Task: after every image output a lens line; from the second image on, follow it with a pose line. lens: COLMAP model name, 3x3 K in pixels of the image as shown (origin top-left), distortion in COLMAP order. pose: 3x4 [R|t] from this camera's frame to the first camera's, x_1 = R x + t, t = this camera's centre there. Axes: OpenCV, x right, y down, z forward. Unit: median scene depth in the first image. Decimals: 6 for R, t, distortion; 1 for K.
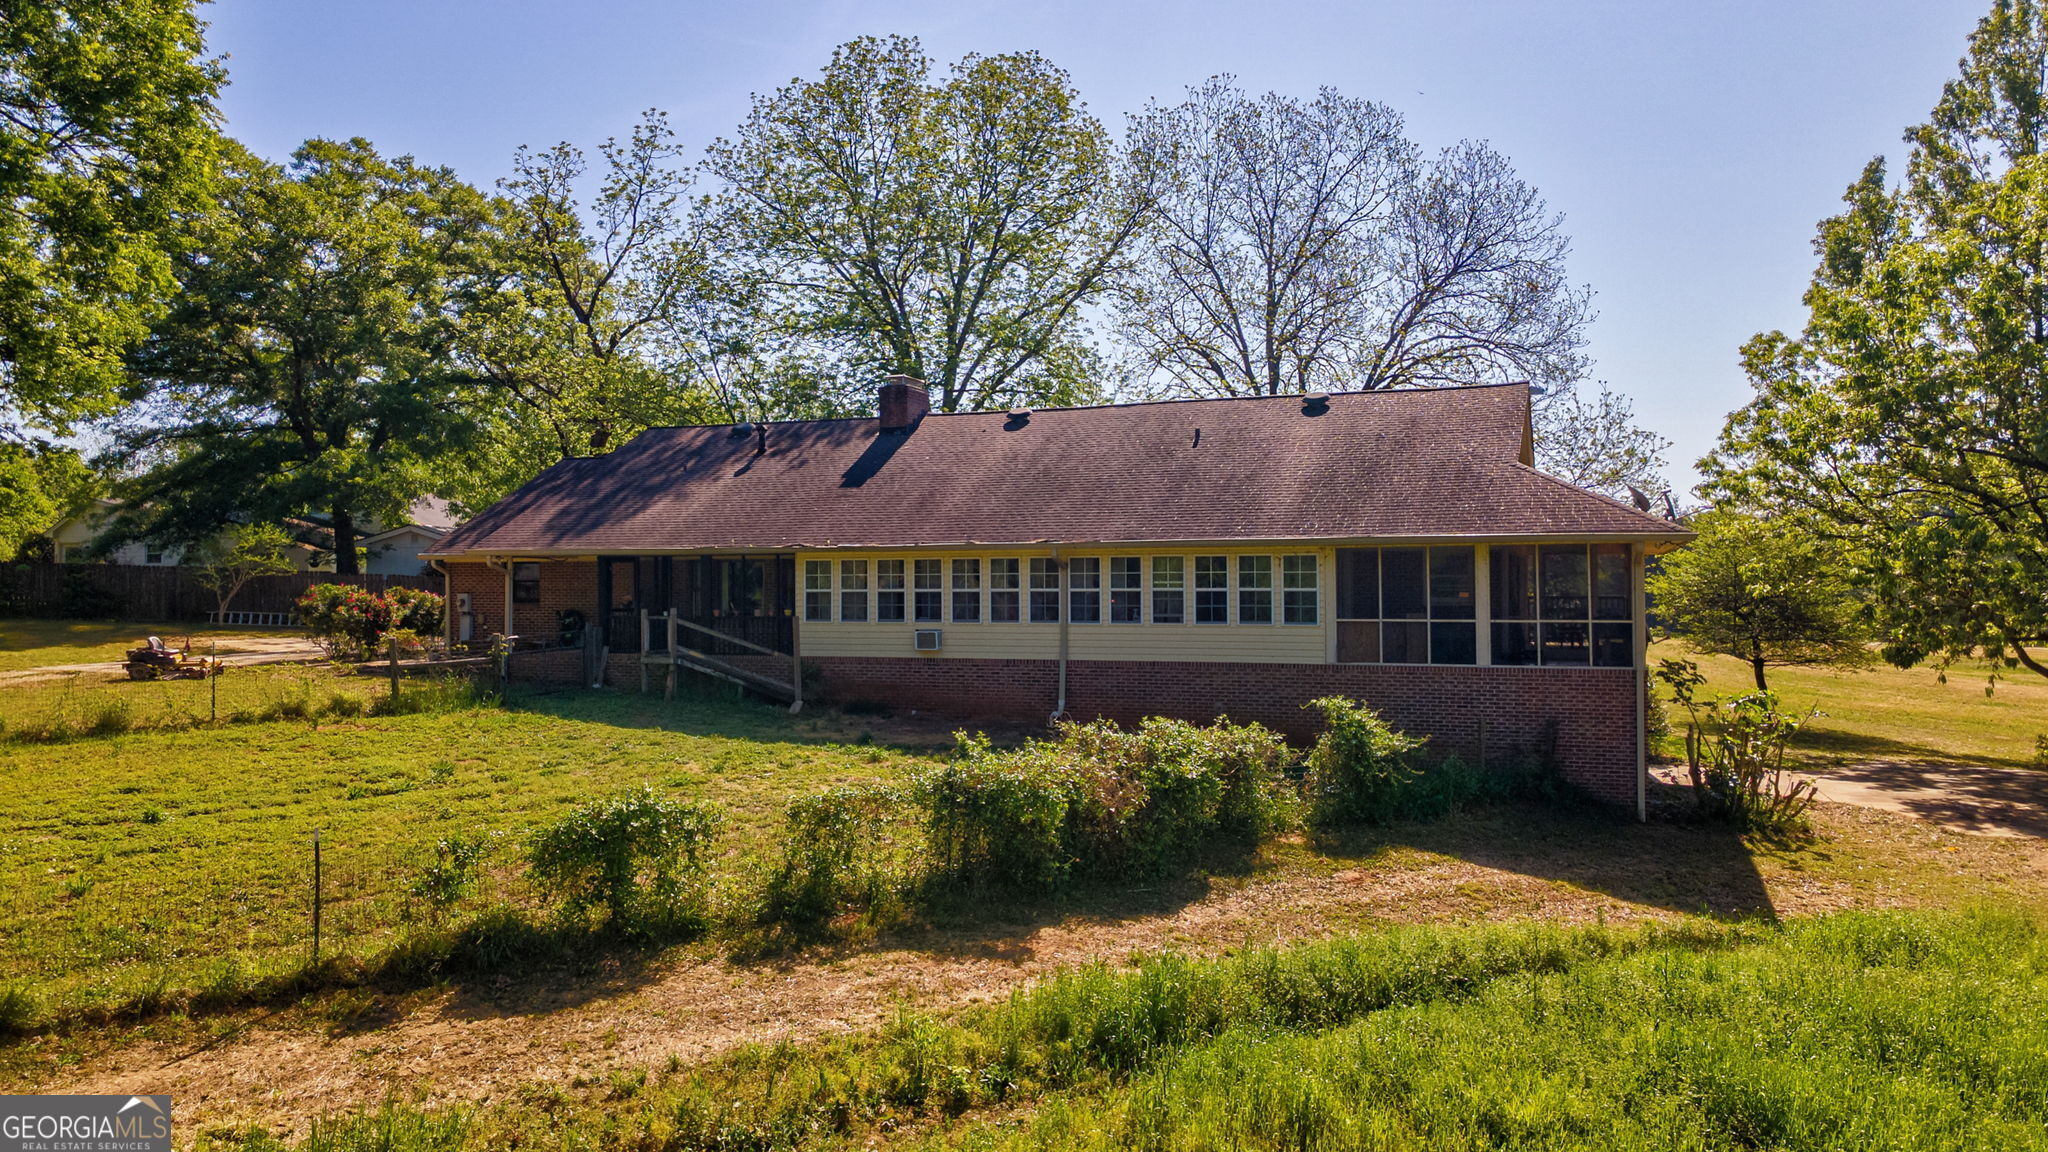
lens RADIAL K [[1545.9, 0, 1029.0], [0, 1545.9, 587.6], [0, 0, 1]] dist [0.045347, 0.007602]
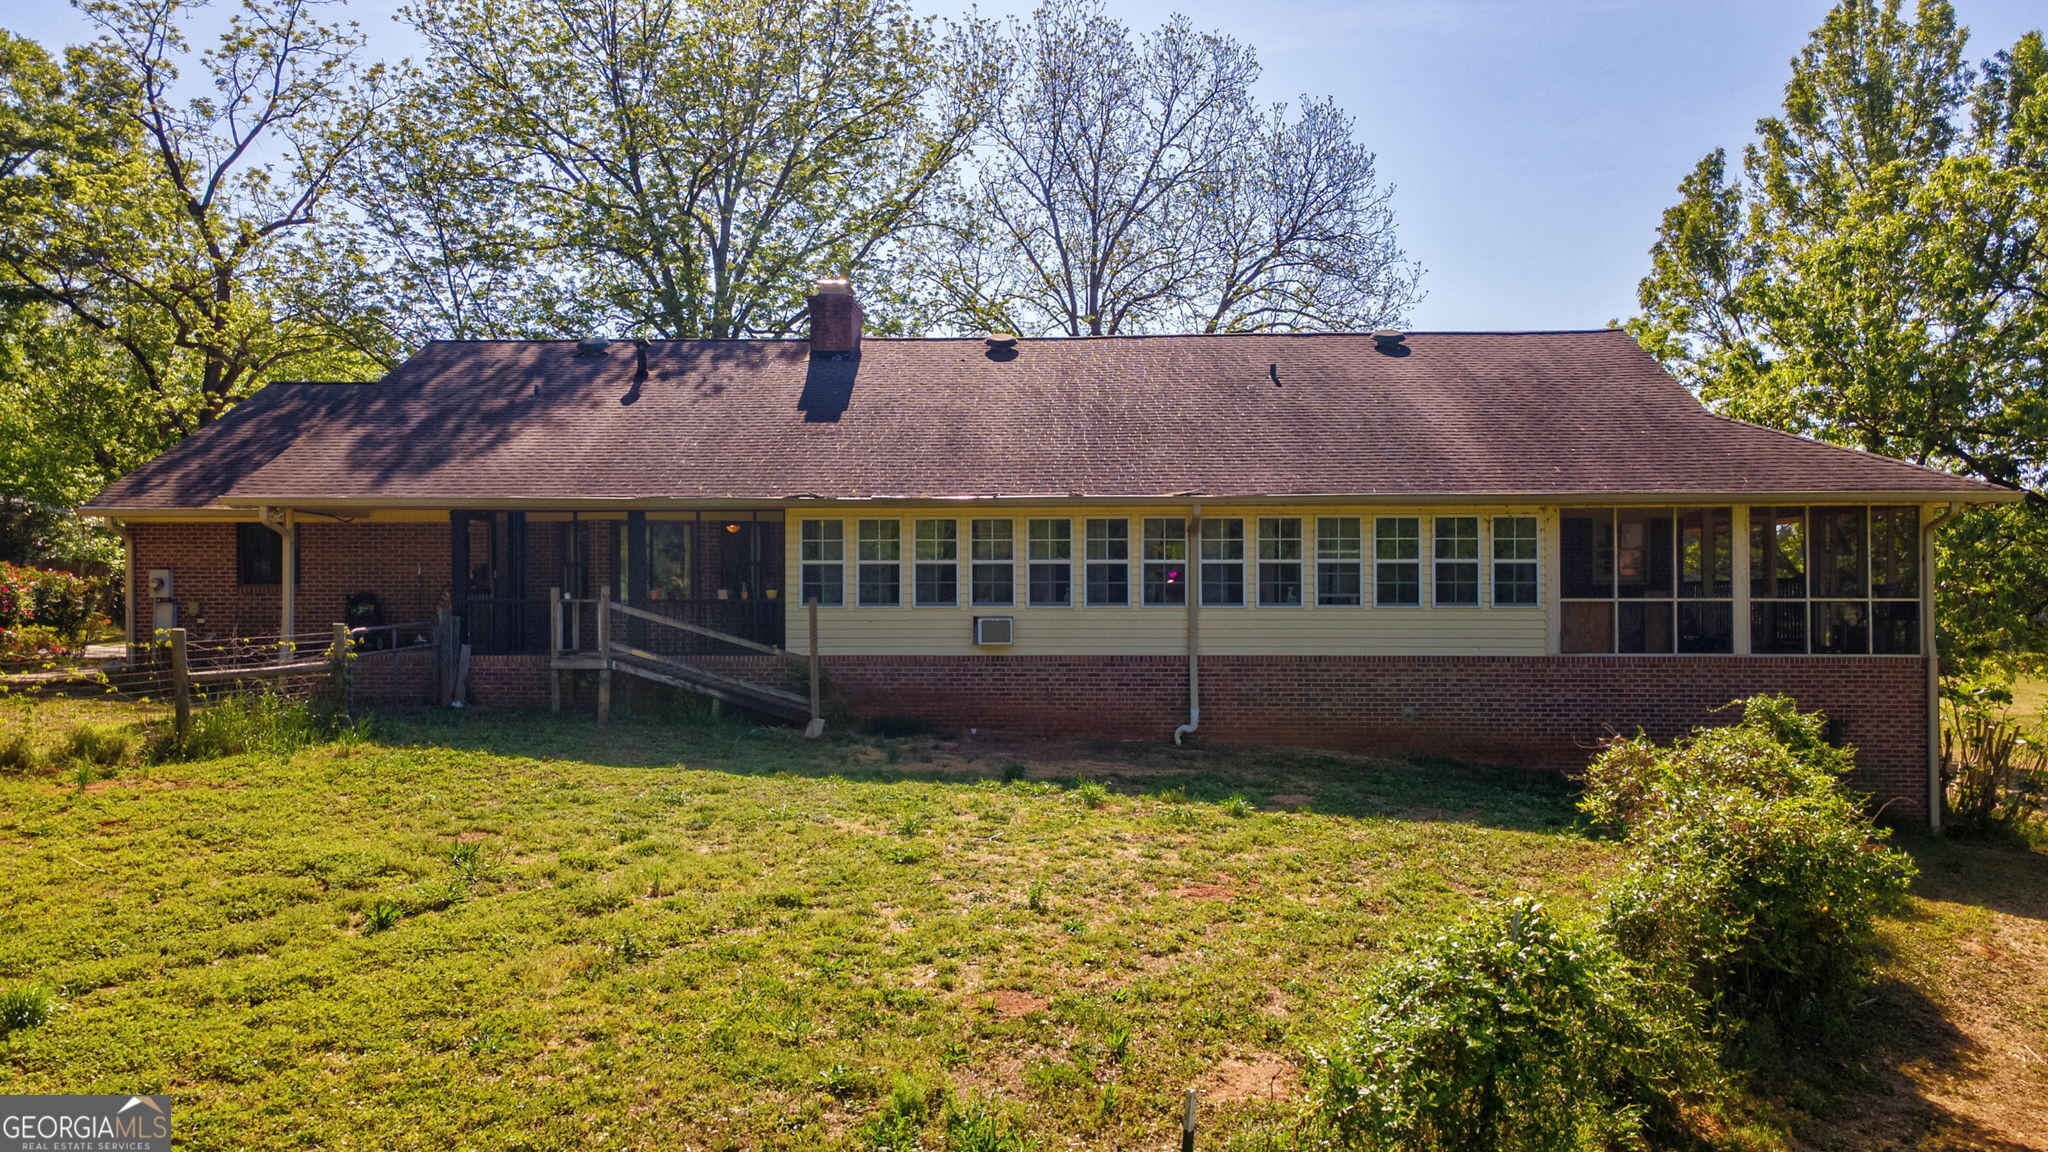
lens RADIAL K [[1545.9, 0, 1055.9], [0, 1545.9, 594.8], [0, 0, 1]] dist [0.045347, 0.007602]
pose [[0.943869, 0.002759, 0.330310, -0.274817], [-0.001867, 0.999994, -0.003017, 0.019122], [-0.330316, 0.002231, 0.943868, 0.306897]]
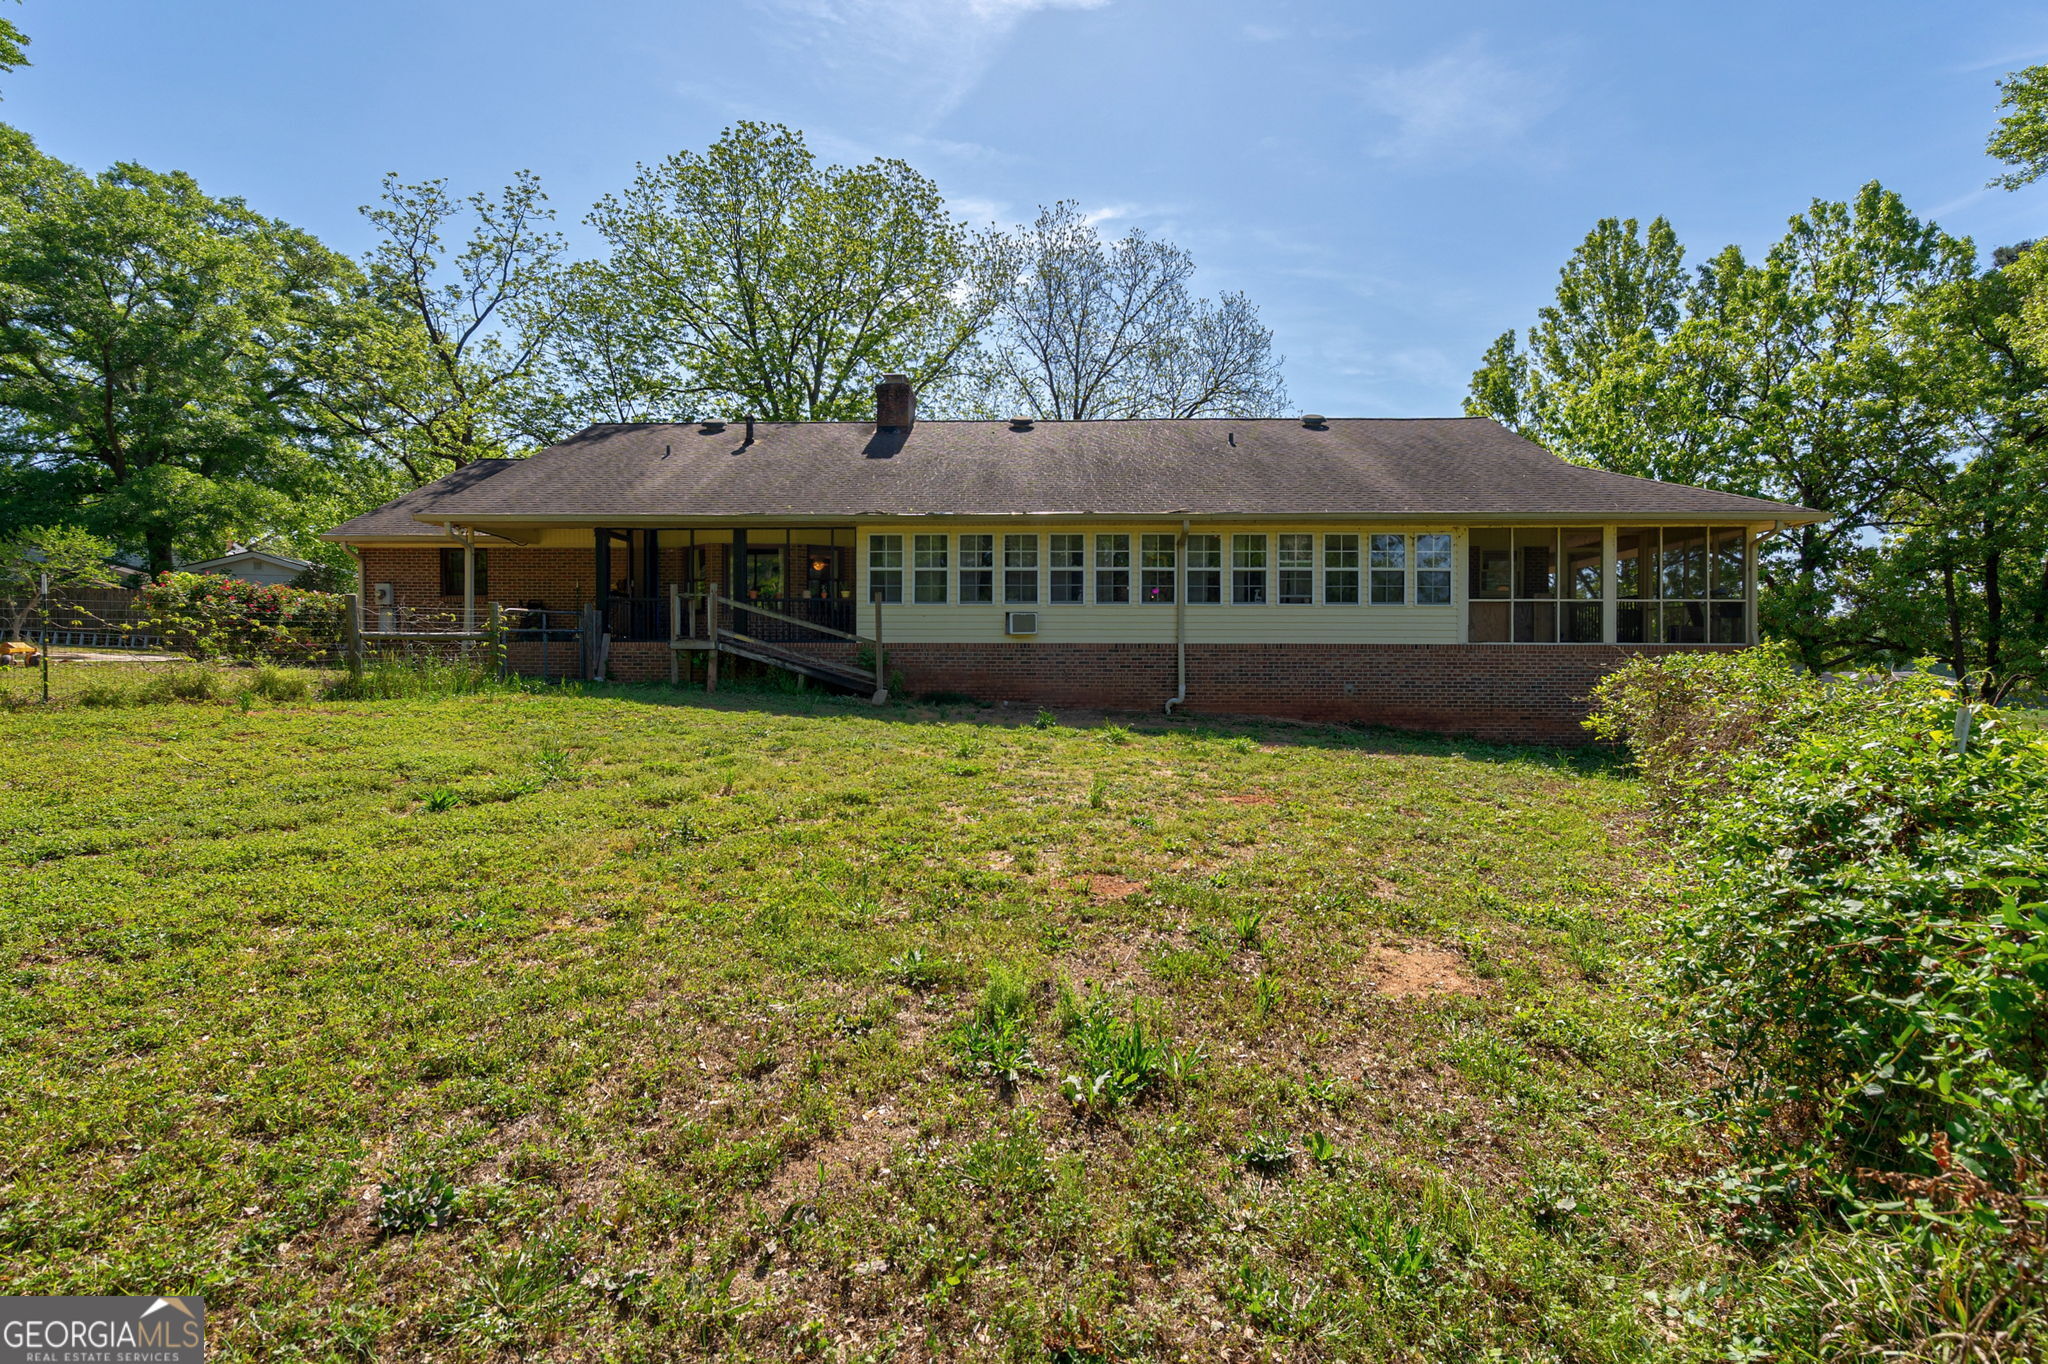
lens RADIAL K [[987.1, 0, 1038.1], [0, 987.1, 685.5], [0, 0, 1]] dist [-0.009869, 0.006161]
pose [[0.942024, 0.001036, 0.335543, -0.249701], [-0.005058, 0.999925, 0.011113, 0.063603], [-0.335507, -0.012165, 0.941959, 0.446395]]
